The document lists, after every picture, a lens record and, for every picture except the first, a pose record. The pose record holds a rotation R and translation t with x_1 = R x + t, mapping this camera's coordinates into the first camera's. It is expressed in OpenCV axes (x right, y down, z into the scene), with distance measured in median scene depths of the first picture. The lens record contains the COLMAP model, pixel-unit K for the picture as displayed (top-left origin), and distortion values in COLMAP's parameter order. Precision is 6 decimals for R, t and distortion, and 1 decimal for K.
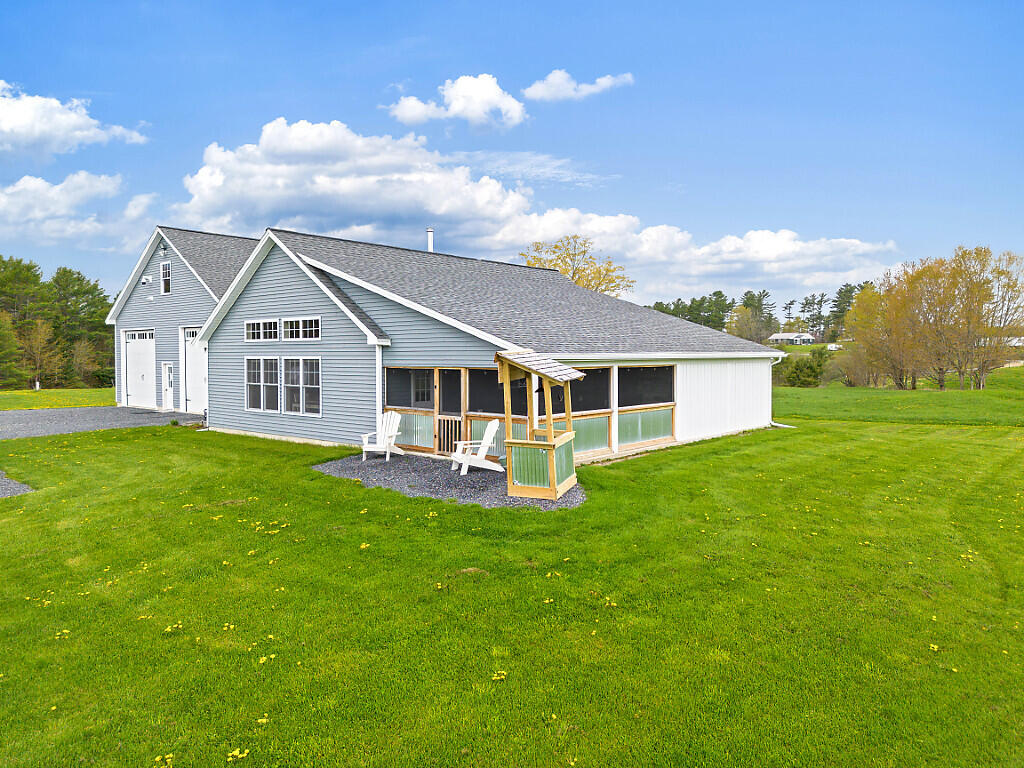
lens RADIAL K [[726.3, 0, 499.2], [0, 726.3, 383.4], [0, 0, 1]] dist [0.072573, -0.065439]
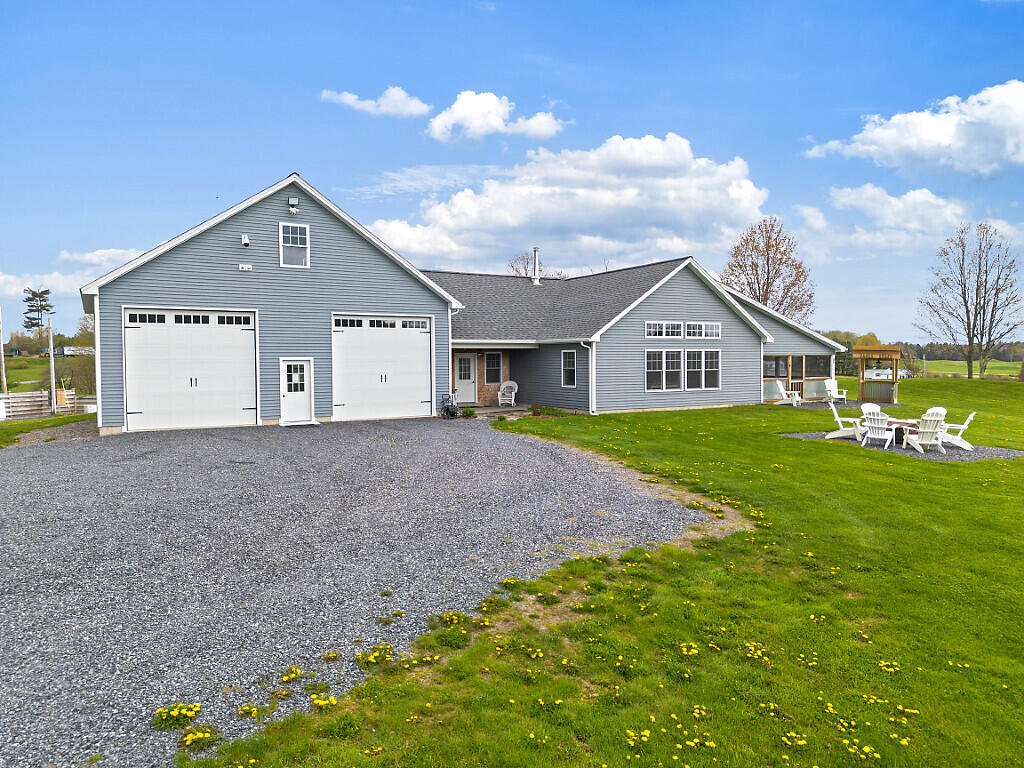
lens RADIAL K [[726.3, 0, 499.2], [0, 726.3, 383.4], [0, 0, 1]] dist [0.072573, -0.065439]
pose [[0.334736, -0.034679, 0.941674, -1.718359], [0.040305, 0.998935, 0.022461, -0.017928], [-0.941450, 0.030435, 0.335777, 0.870855]]
